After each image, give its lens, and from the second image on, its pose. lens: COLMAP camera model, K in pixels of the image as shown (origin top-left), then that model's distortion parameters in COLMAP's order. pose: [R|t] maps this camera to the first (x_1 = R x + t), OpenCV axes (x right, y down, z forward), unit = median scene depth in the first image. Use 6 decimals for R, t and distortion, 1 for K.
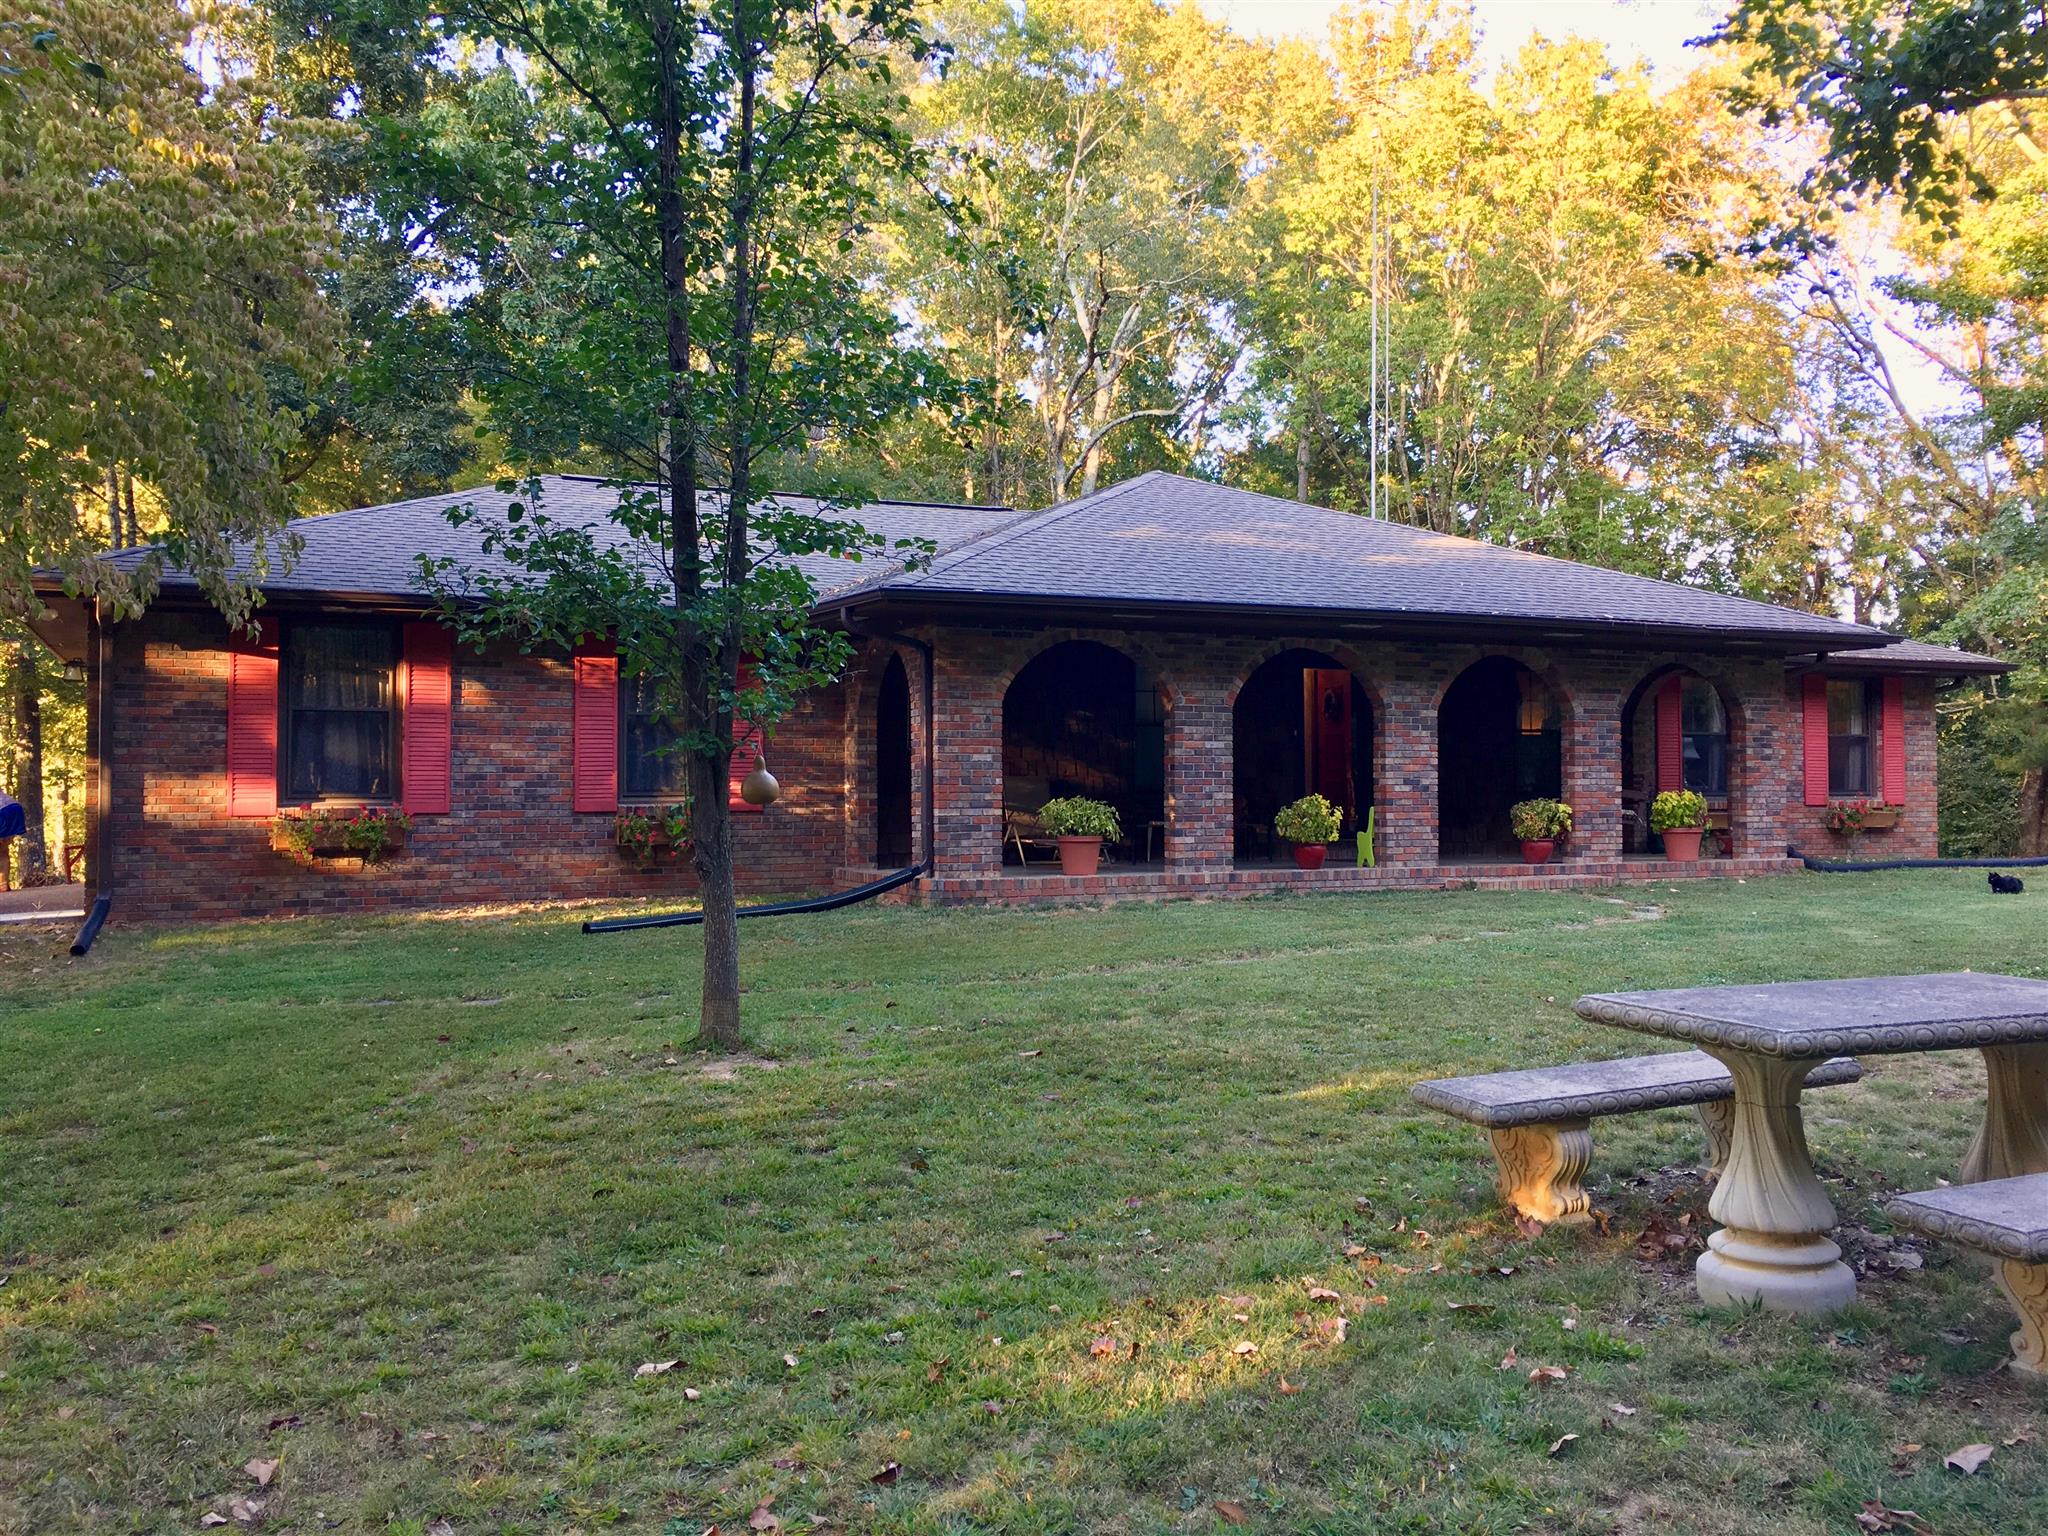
lens RADIAL K [[1757.4, 0, 1025.1], [0, 1757.4, 766.9], [0, 0, 1]] dist [0.068859, -0.074978]
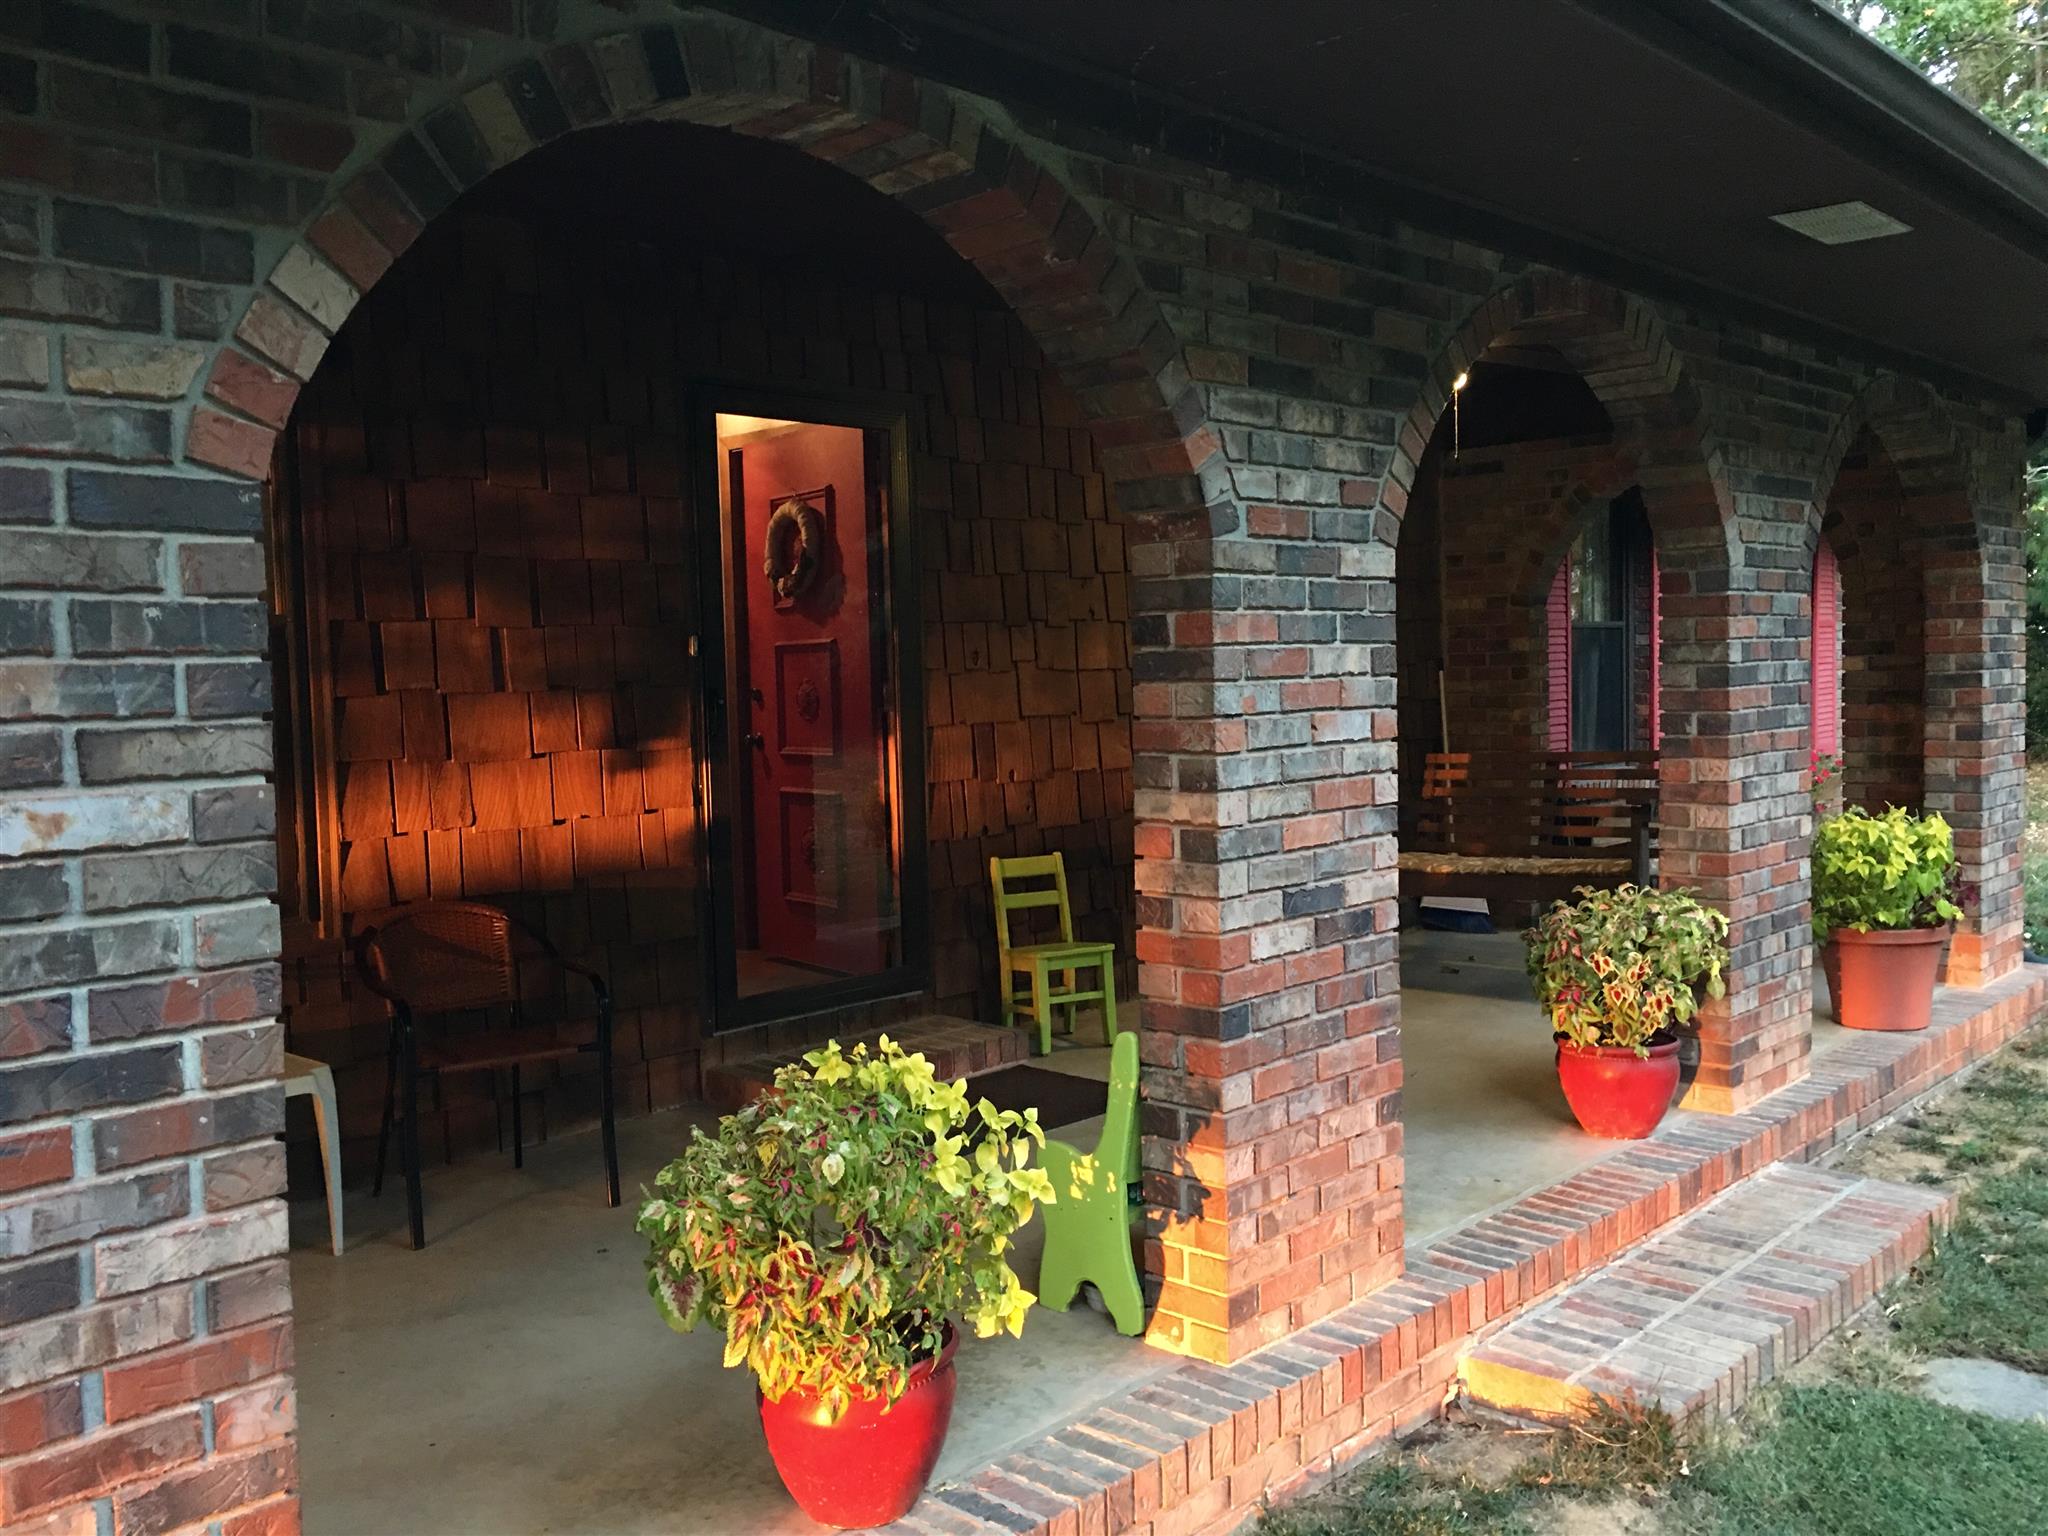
lens RADIAL K [[1757.4, 0, 1023.8], [0, 1757.4, 765.2], [0, 0, 1]] dist [0.068859, -0.074978]
pose [[0.931748, -0.037971, 0.361116, 0.115990], [0.012140, 0.997219, 0.073533, -0.022239], [-0.362904, -0.064131, 0.929617, 0.825740]]
